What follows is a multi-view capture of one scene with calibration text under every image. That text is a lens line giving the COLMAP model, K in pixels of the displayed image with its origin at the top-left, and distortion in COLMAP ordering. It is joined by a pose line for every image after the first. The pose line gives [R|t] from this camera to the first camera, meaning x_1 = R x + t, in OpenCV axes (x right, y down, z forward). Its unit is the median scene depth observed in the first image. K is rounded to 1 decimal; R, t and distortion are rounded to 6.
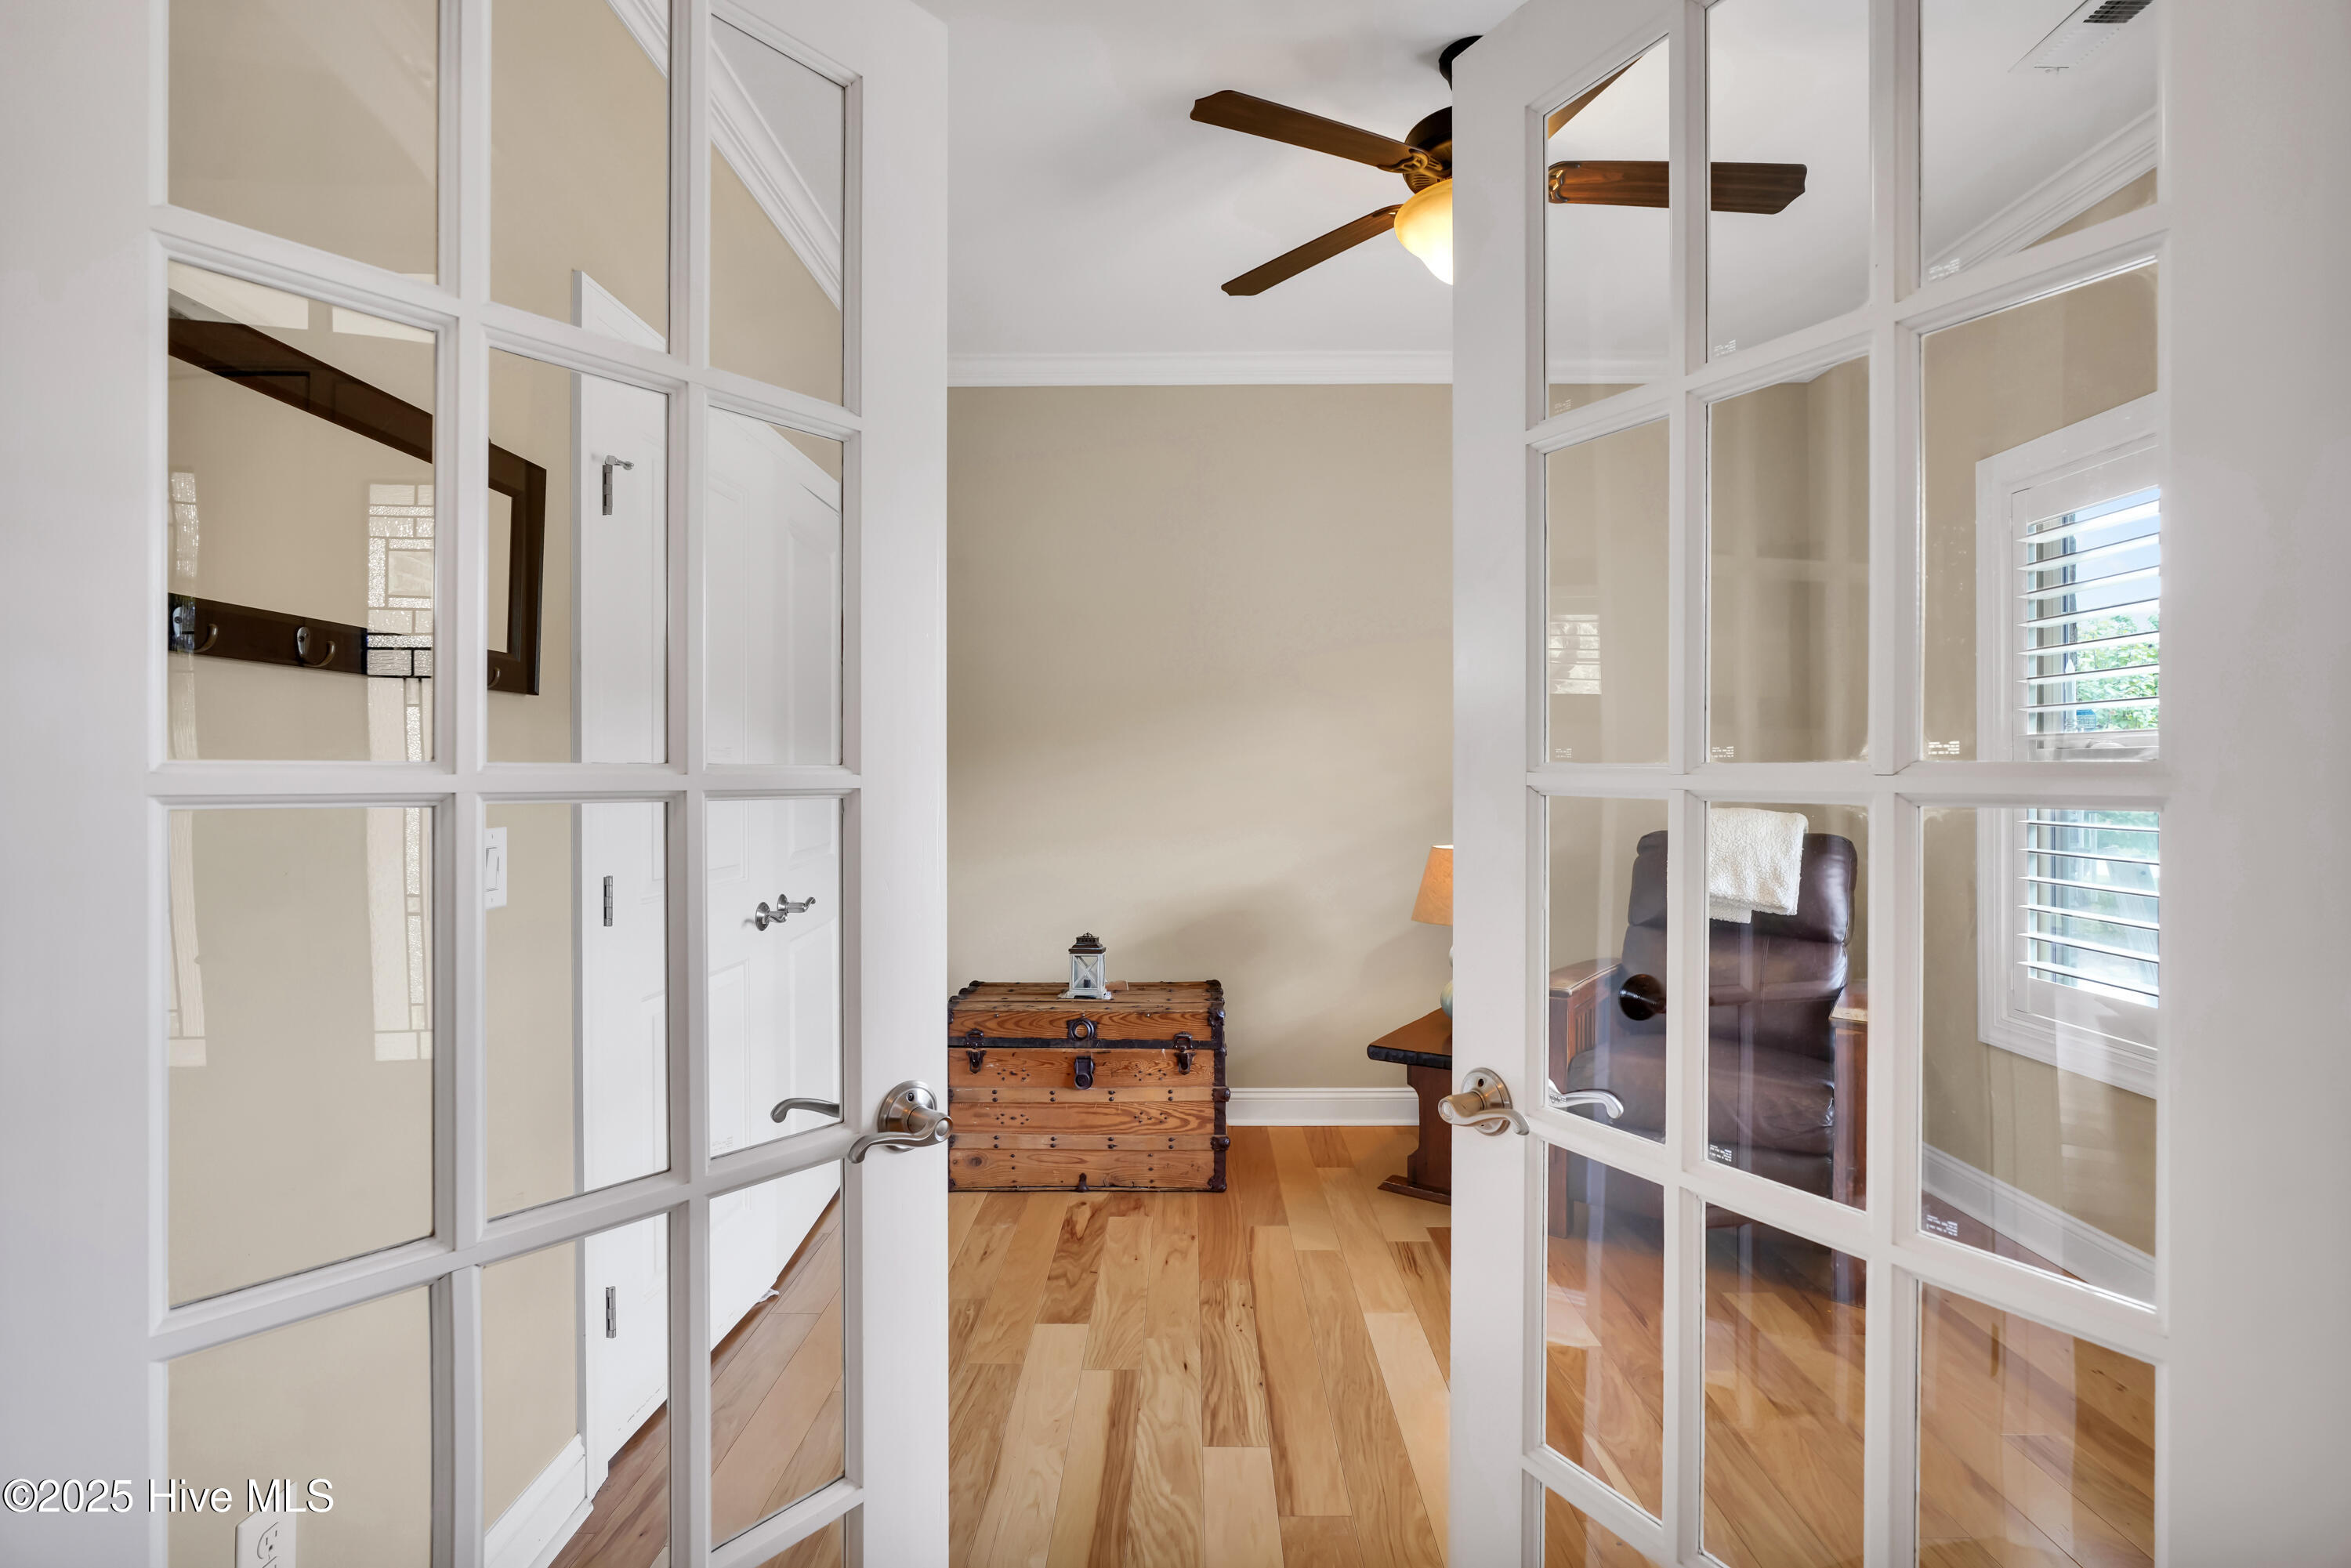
lens RADIAL K [[1074.1, 0, 1171.2], [0, 1074.1, 760.7], [0, 0, 1]] dist [-0.002438, 0.000084]
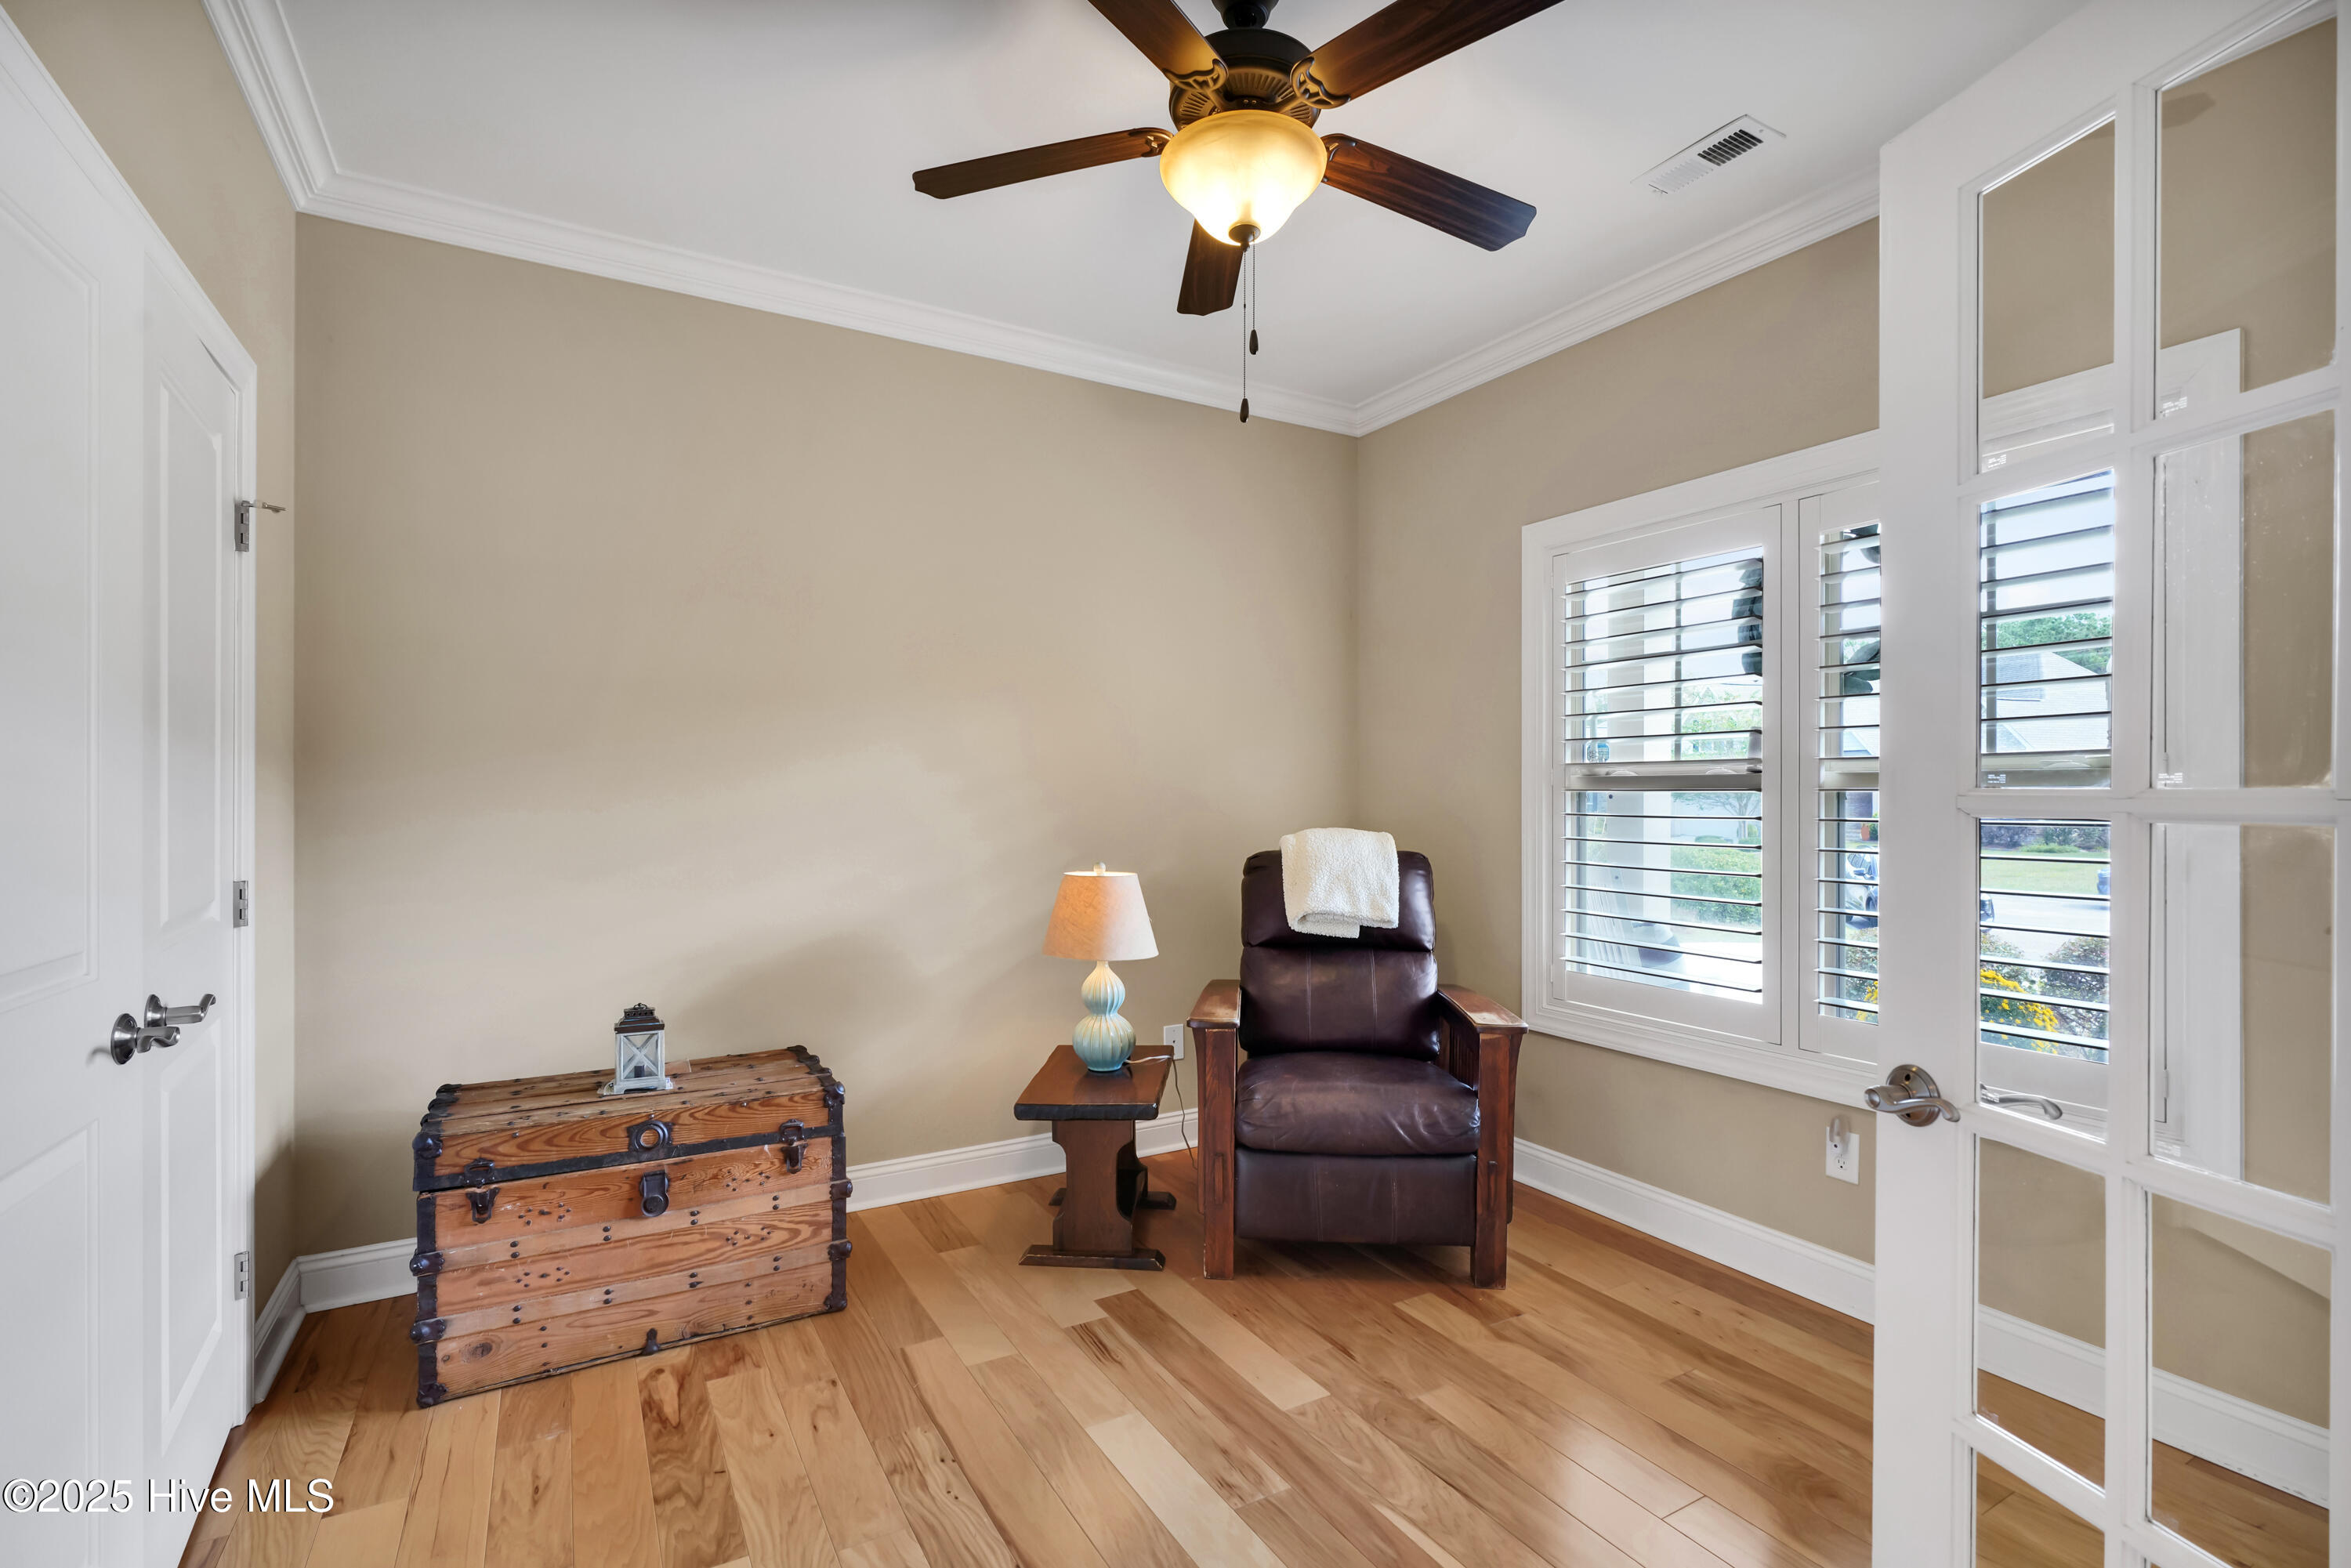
lens RADIAL K [[1095.9, 0, 1226.8], [0, 1095.9, 786.7], [0, 0, 1]] dist [-0.015491, 0.007647]
pose [[0.862118, 0.008633, 0.506634, -0.123739], [-0.012237, 0.999918, 0.003784, 0.001195], [-0.506559, -0.009462, 0.862153, 0.150877]]
